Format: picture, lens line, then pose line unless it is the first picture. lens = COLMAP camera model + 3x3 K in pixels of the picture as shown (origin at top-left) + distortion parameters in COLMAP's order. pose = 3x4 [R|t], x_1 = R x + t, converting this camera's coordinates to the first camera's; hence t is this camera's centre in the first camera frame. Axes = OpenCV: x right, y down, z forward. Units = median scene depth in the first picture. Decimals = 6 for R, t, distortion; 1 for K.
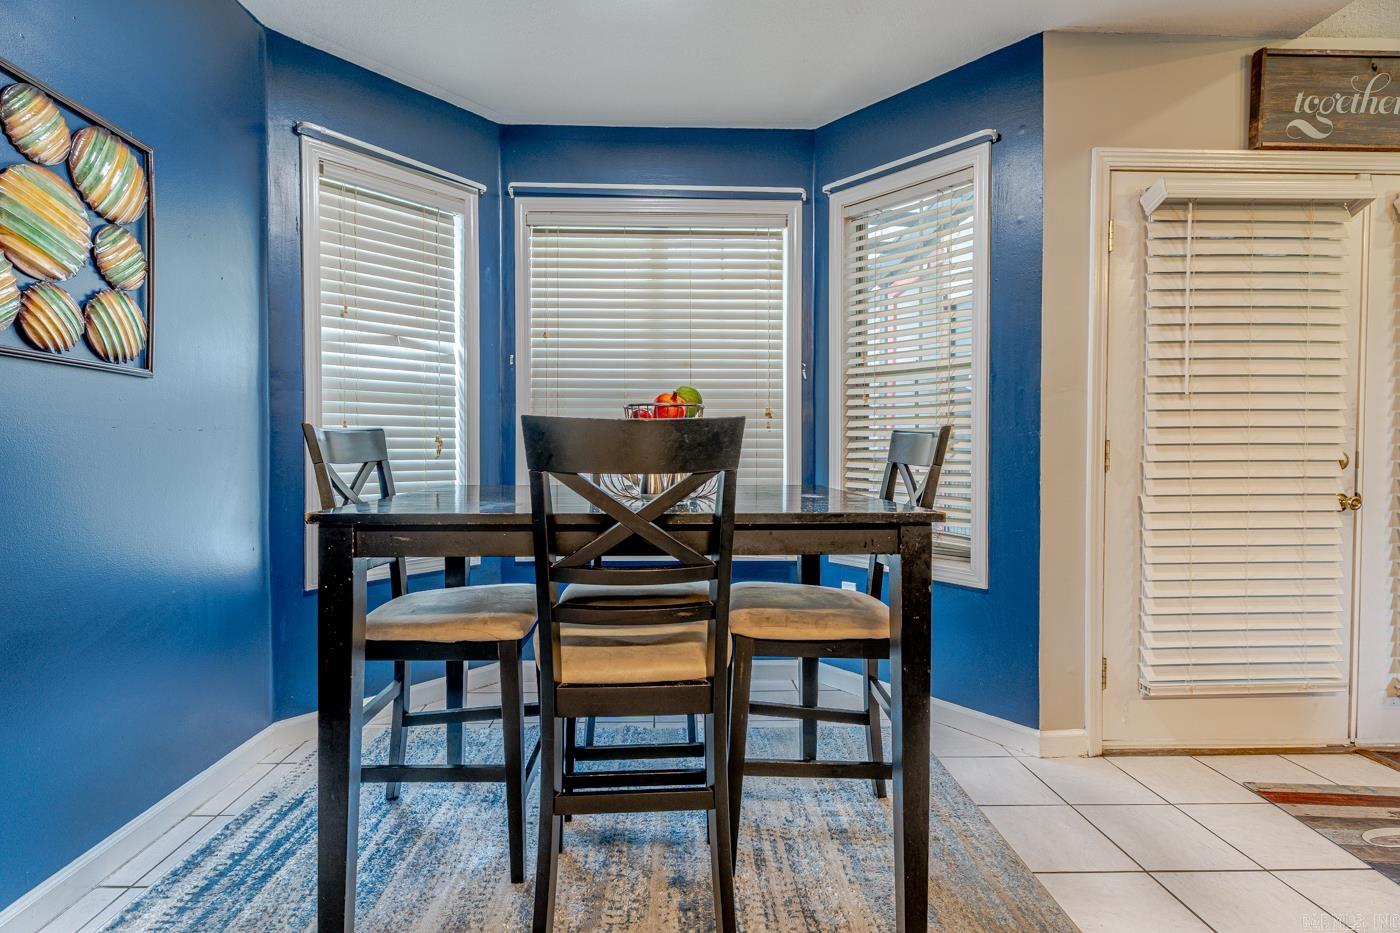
lens RADIAL K [[671.9, 0, 700.0], [0, 671.9, 466.5], [0, 0, 1]] dist [-0.004975, -0.000781]
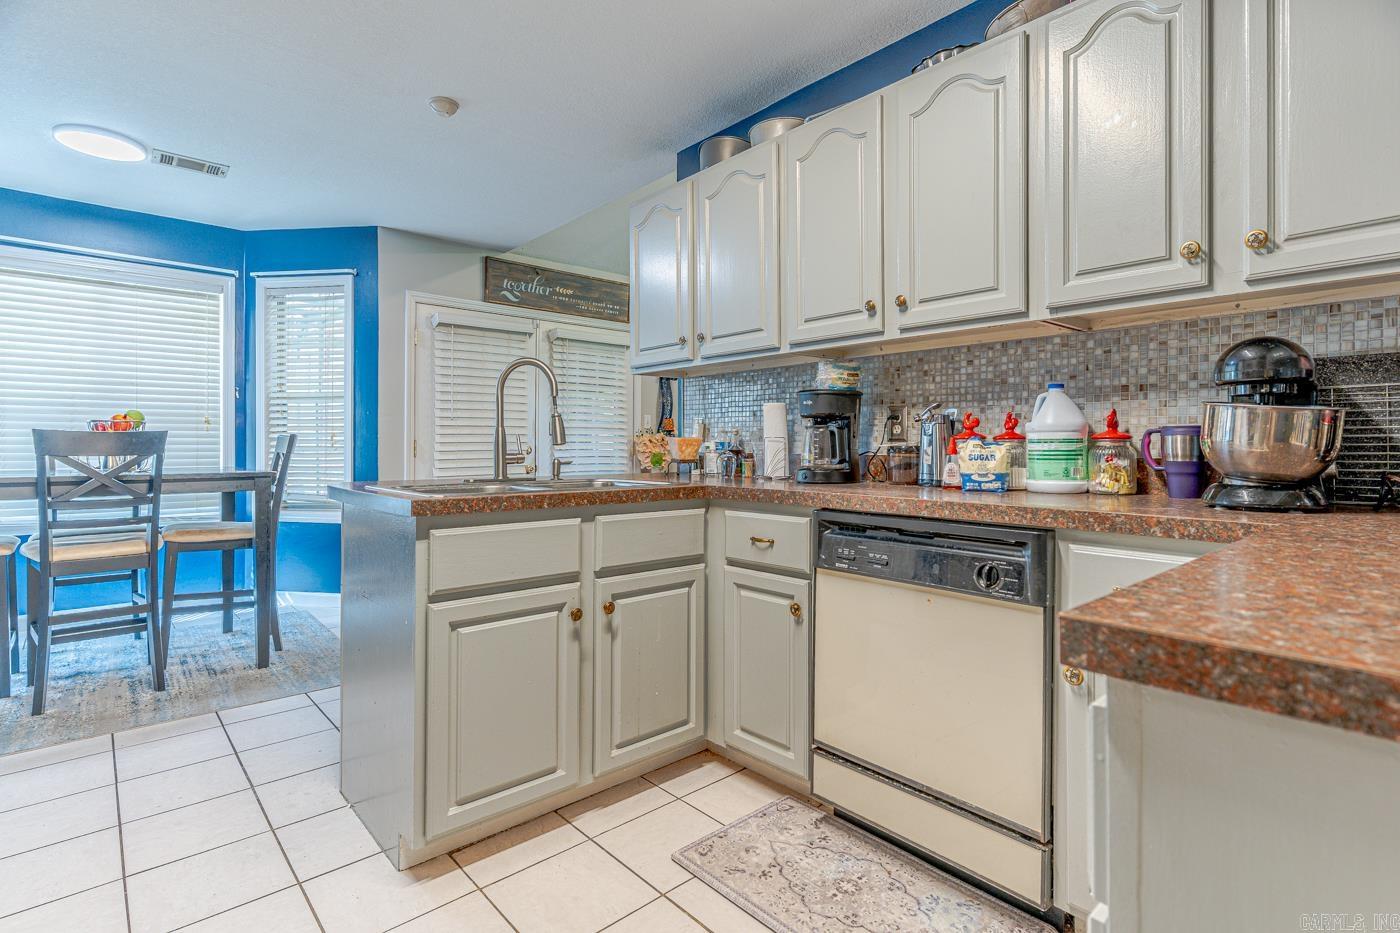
lens RADIAL K [[673.8, 0, 695.8], [0, 673.8, 443.7], [0, 0, 1]] dist [0.001008, 0.000267]
pose [[0.778856, -0.000749, 0.627202, 0.015025], [0.019131, 0.999562, -0.022563, 0.030425], [-0.626910, 0.029573, 0.778530, -1.054848]]
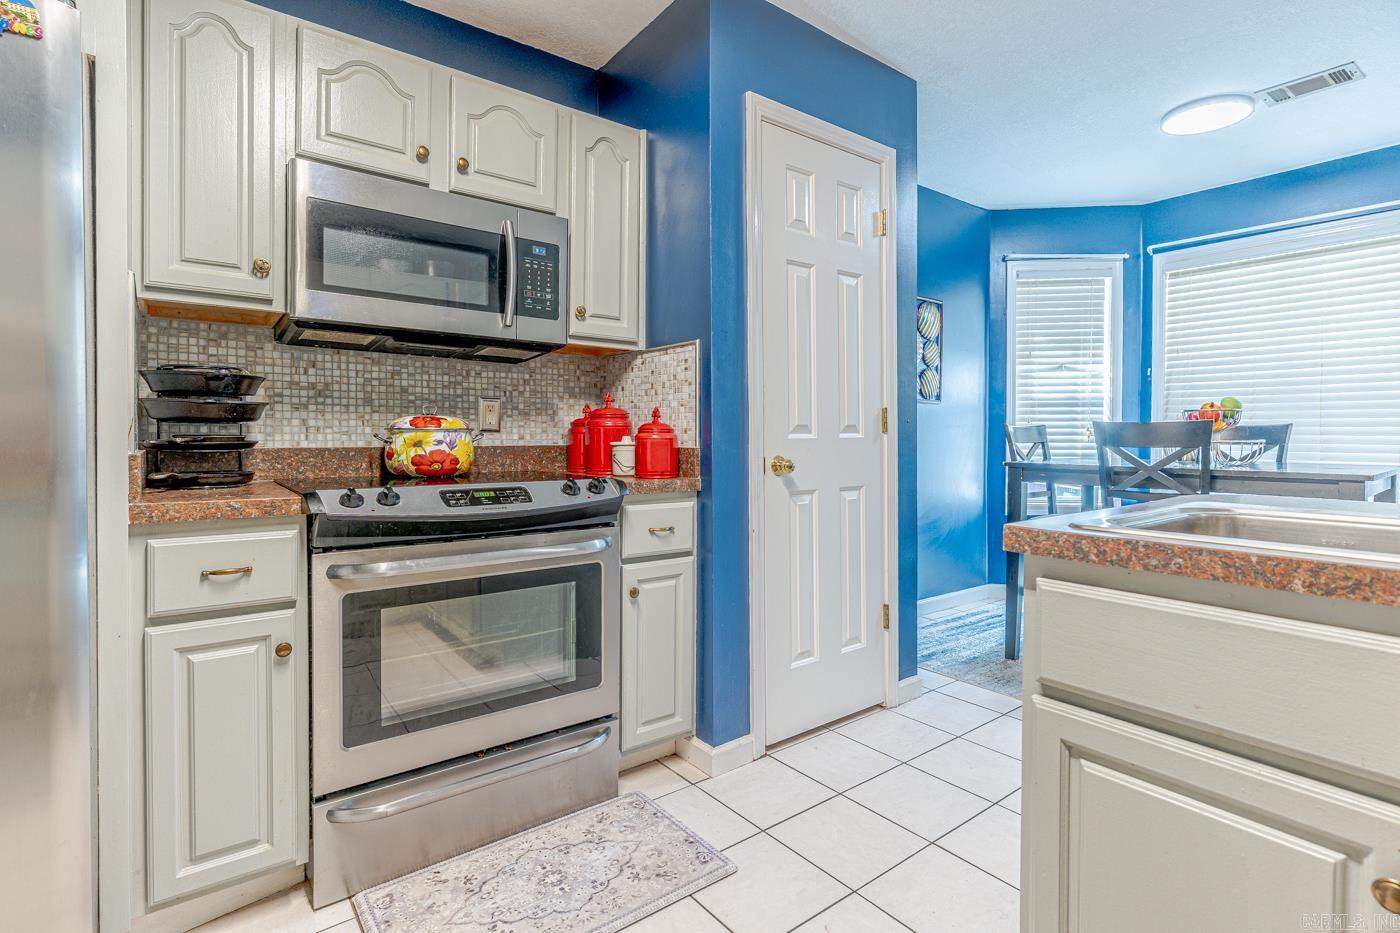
lens RADIAL K [[683.6, 0, 695.6], [0, 683.6, 442.2], [0, 0, 1]] dist [0.000483, 0.000687]
pose [[0.571055, 0.007364, -0.820879, 0.468795], [-0.021043, 0.999762, -0.005670, 0.018889], [0.820642, 0.020512, 0.571074, -0.777877]]
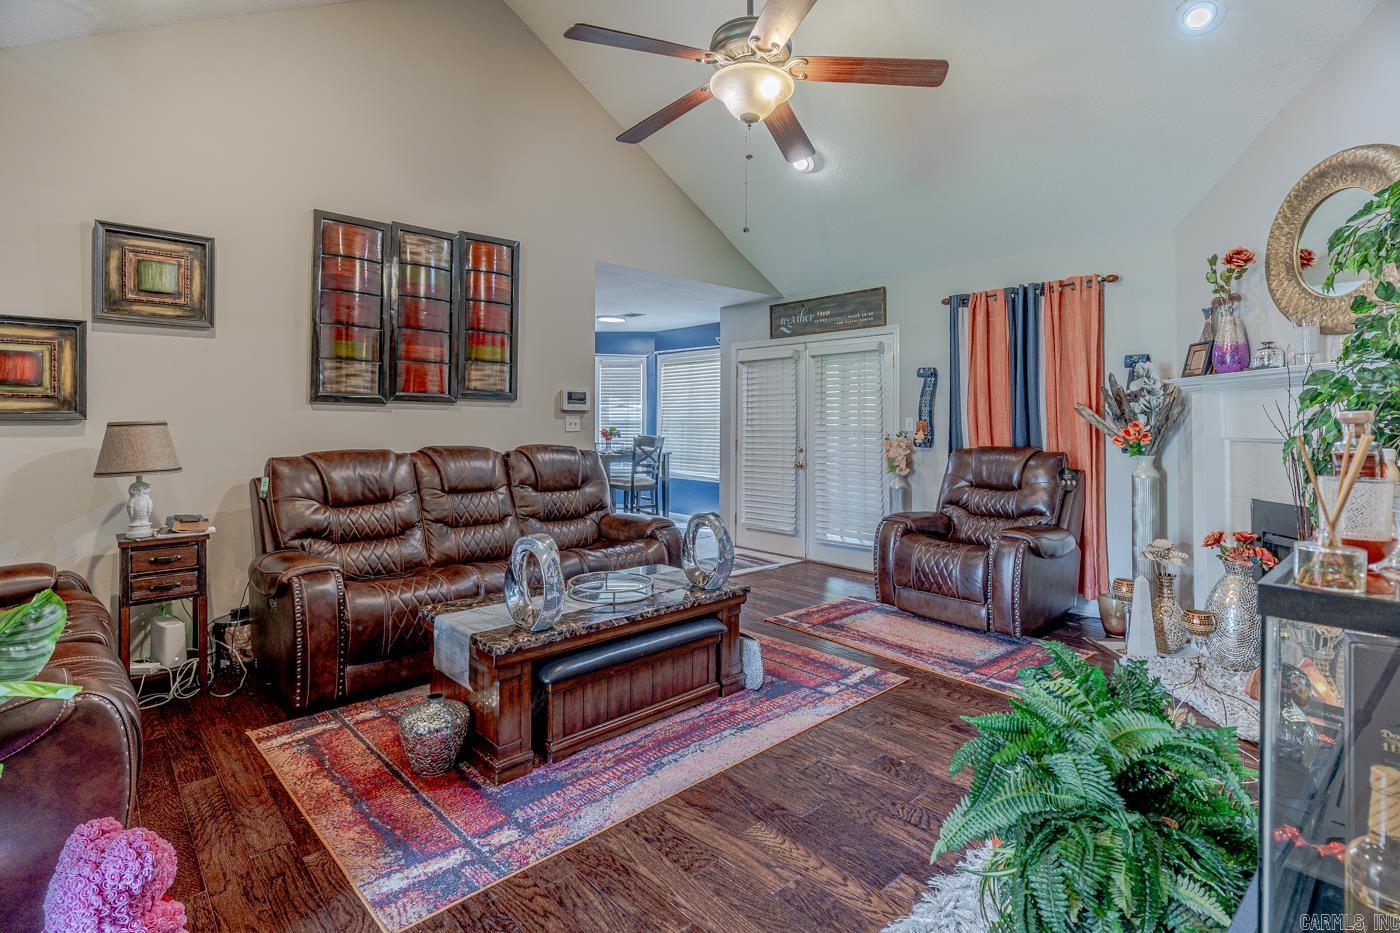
lens RADIAL K [[674.8, 0, 689.6], [0, 674.8, 416.1], [0, 0, 1]] dist [-0.001402, -0.000355]
pose [[0.634699, -0.007647, -0.772721, 2.846040], [-0.023359, 0.999304, -0.029077, -0.053509], [0.772406, 0.036505, 0.634079, -1.093226]]
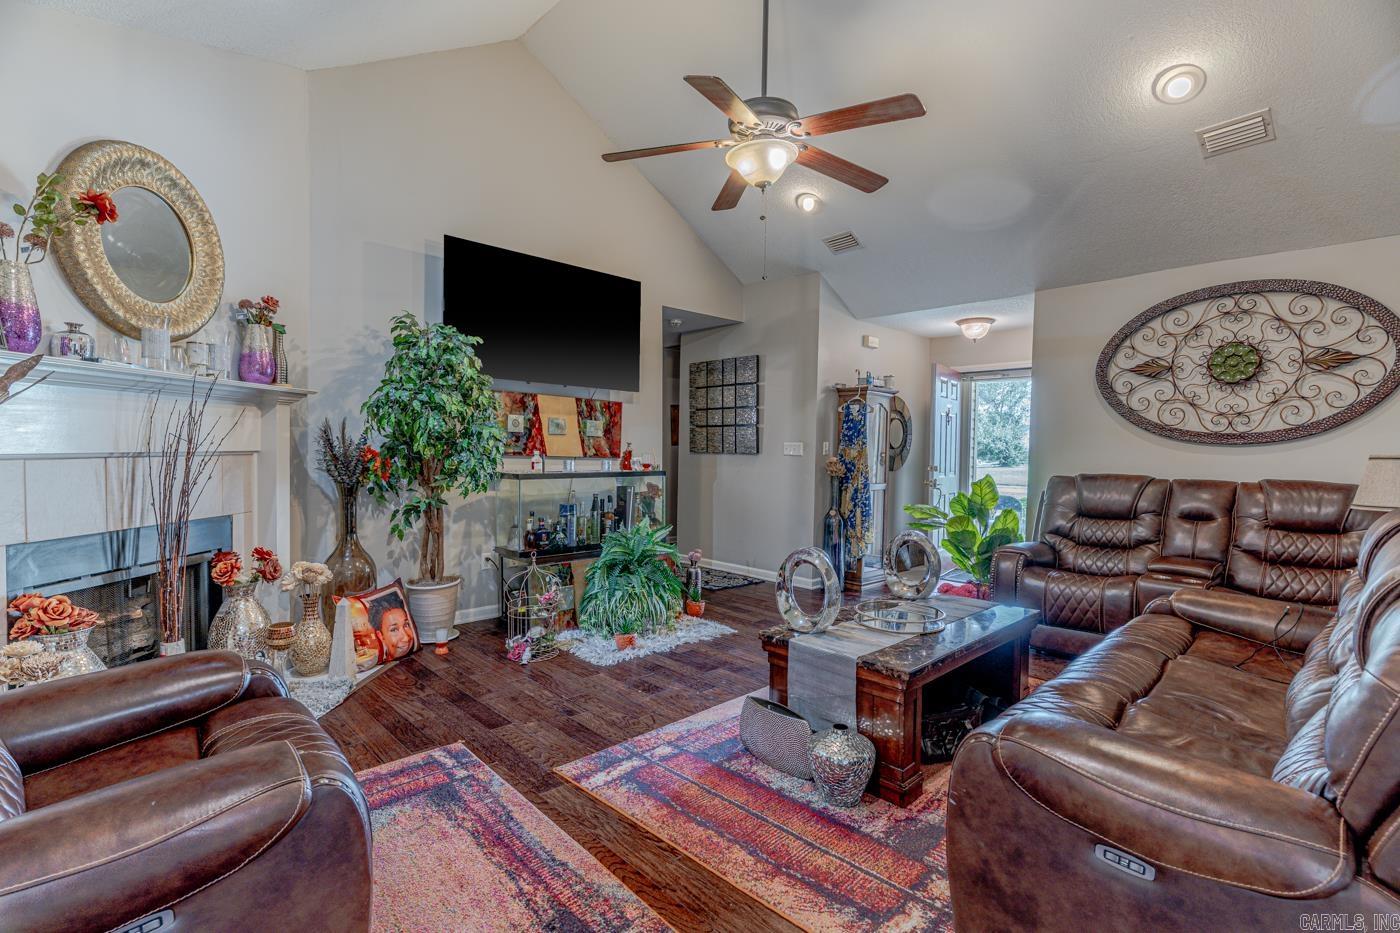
lens RADIAL K [[659.5, 0, 693.9], [0, 659.5, 464.8], [0, 0, 1]] dist [-0.000047, 0.000547]
pose [[-0.657775, -0.034033, 0.752445, 1.034731], [0.003018, 0.998852, 0.047816, -0.105403], [-0.753208, 0.033722, -0.656917, 0.761664]]
